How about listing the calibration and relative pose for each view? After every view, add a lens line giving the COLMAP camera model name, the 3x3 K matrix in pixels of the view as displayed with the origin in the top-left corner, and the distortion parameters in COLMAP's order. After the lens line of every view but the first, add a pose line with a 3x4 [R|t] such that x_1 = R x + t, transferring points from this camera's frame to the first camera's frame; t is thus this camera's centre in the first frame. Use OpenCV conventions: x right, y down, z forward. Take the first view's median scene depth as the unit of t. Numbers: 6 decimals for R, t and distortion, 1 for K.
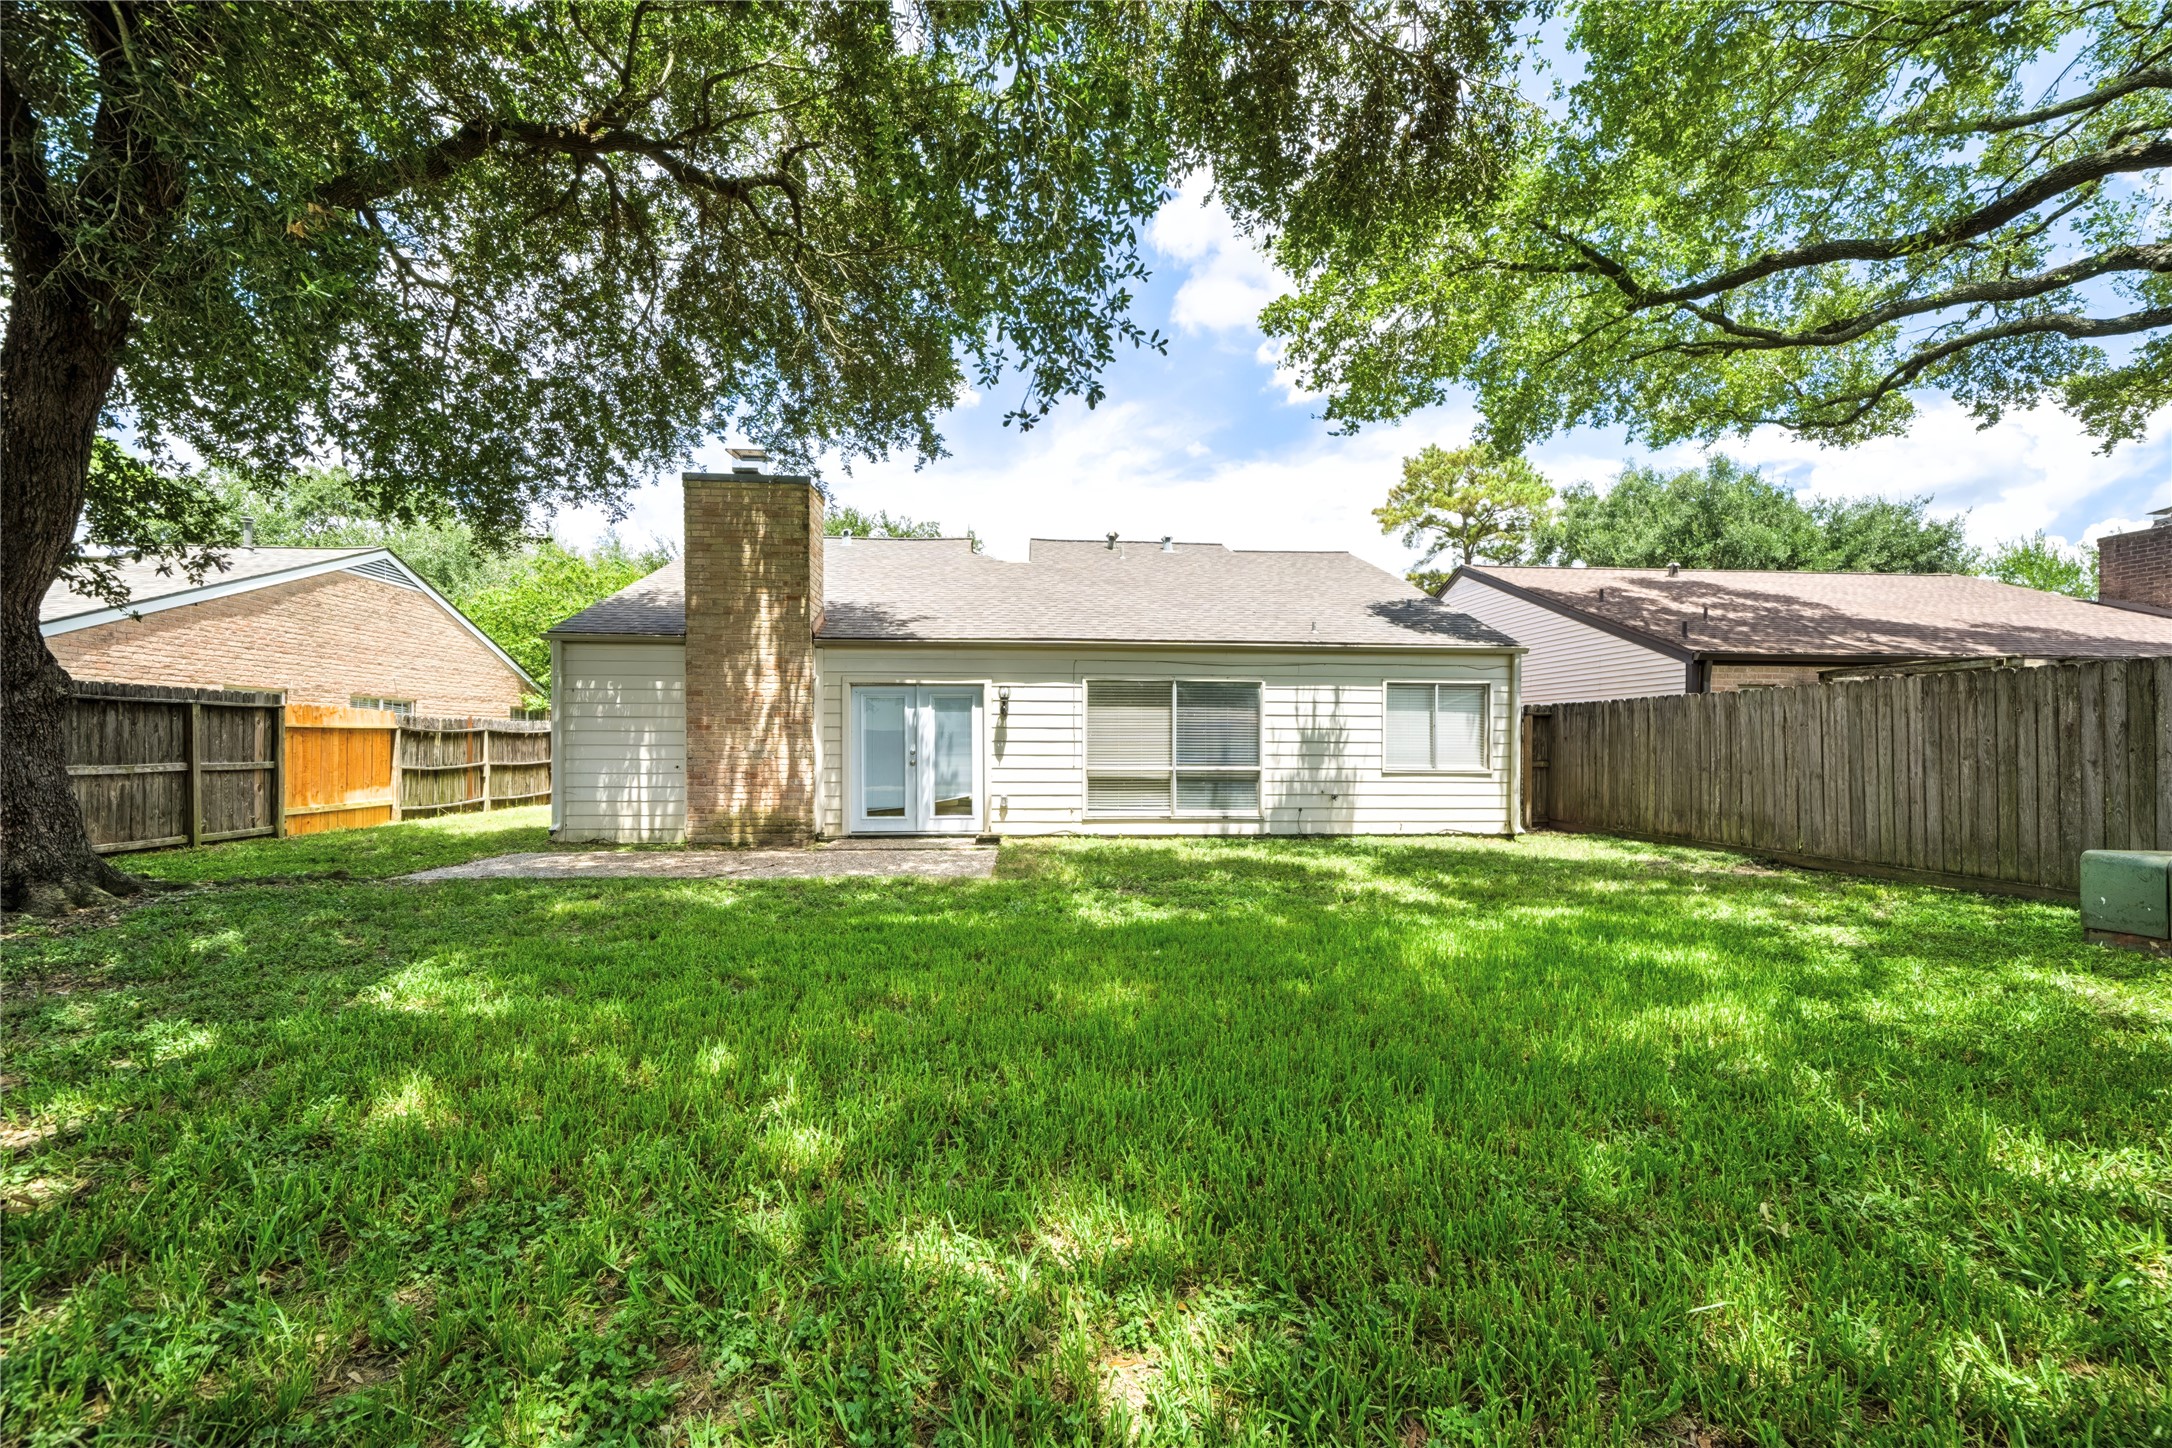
lens RADIAL K [[840.2, 0, 1075.1], [0, 840.2, 731.4], [0, 0, 1]] dist [-0.000550, -0.000835]
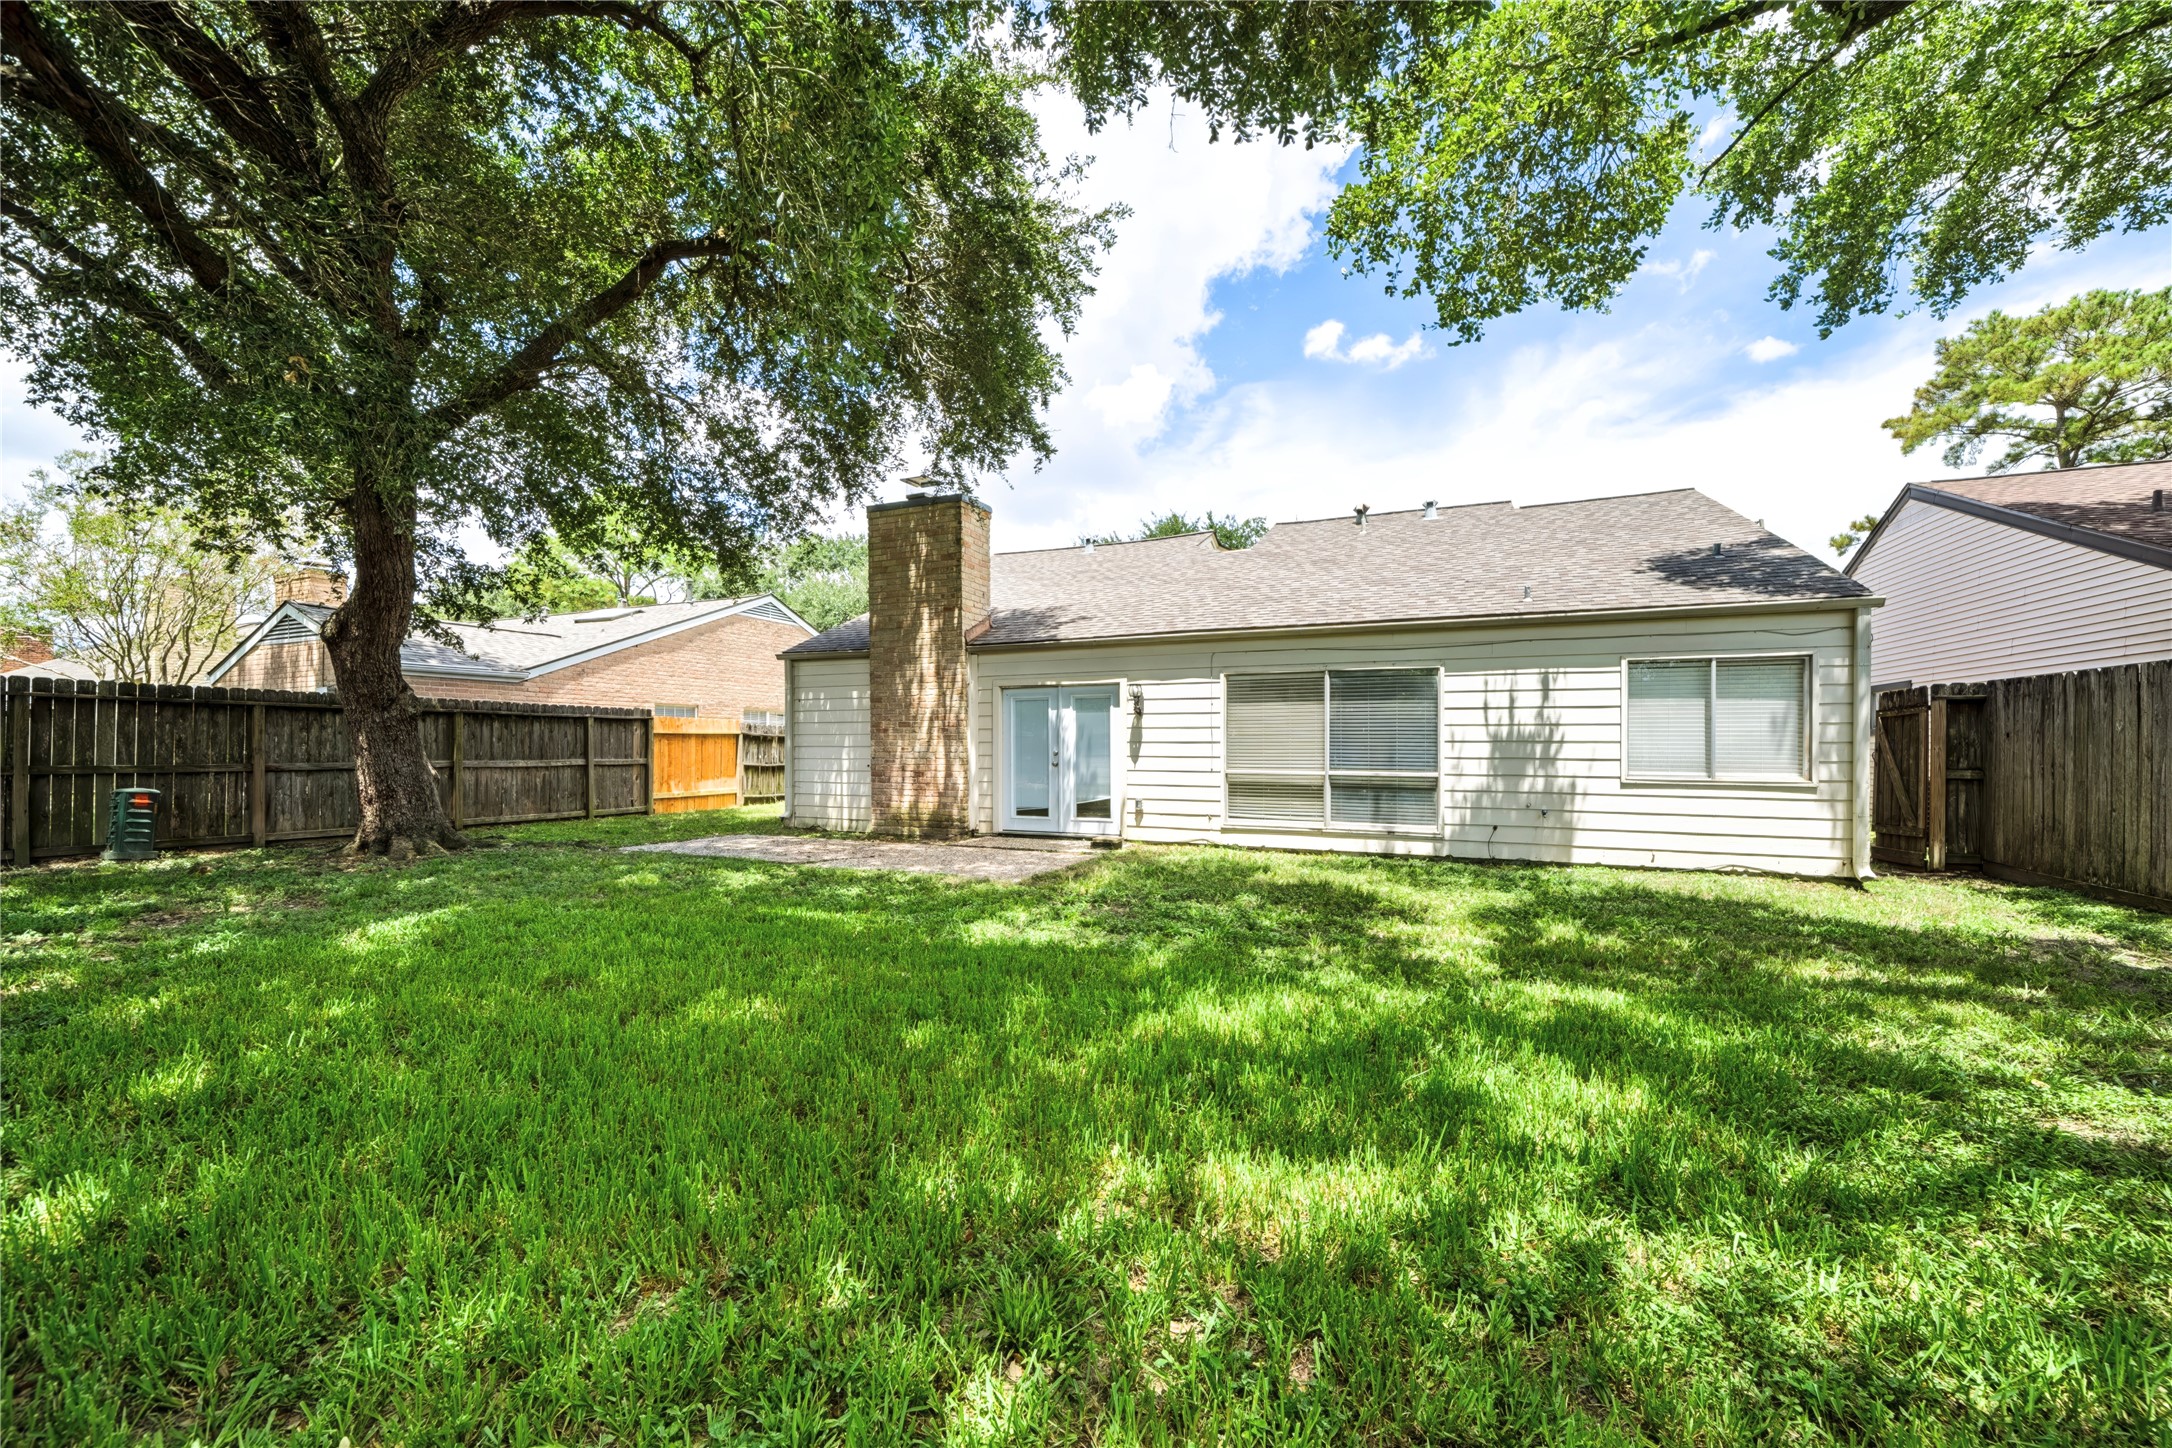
lens RADIAL K [[840.2, 0, 1082.3], [0, 840.2, 739.6], [0, 0, 1]] dist [-0.000550, -0.000835]
pose [[0.883146, -0.004654, -0.469075, 0.303044], [0.007943, 0.999956, 0.005034, 0.003410], [0.469031, -0.008171, 0.883144, 0.126342]]
